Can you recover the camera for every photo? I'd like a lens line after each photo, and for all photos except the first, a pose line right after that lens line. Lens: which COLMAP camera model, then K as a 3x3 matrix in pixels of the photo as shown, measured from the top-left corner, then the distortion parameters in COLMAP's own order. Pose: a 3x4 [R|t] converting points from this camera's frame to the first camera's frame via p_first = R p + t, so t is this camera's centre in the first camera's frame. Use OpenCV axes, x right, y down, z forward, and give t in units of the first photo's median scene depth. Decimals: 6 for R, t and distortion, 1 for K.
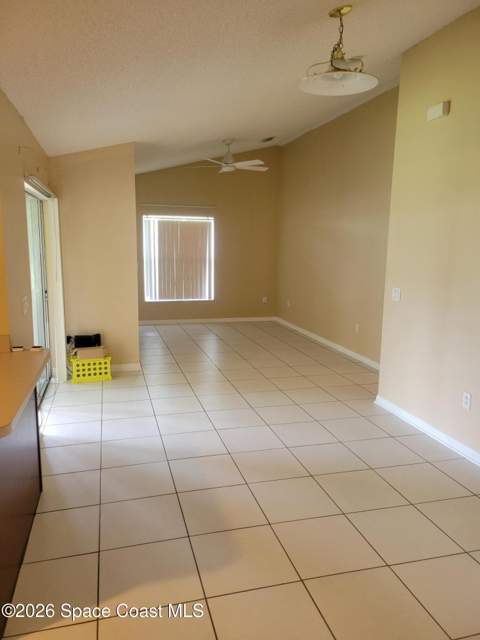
lens RADIAL K [[481.3, 0, 245.6], [0, 481.3, 318.5], [0, 0, 1]] dist [0.055619, -0.030103]
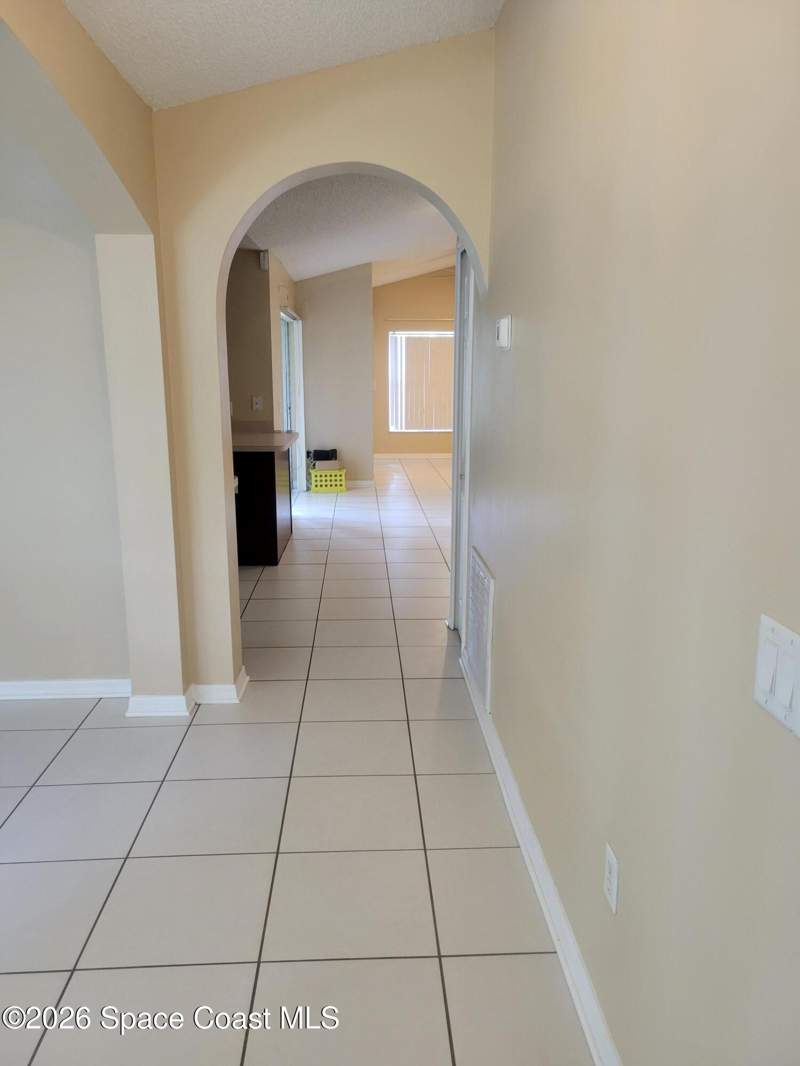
lens RADIAL K [[801.6, 0, 395.2], [0, 801.6, 539.0], [0, 0, 1]] dist [0.055619, -0.030103]
pose [[0.972352, 0.035197, -0.230852, 0.239443], [-0.023297, 0.998265, 0.054074, 0.133743], [0.232355, -0.047200, 0.971485, -0.692629]]
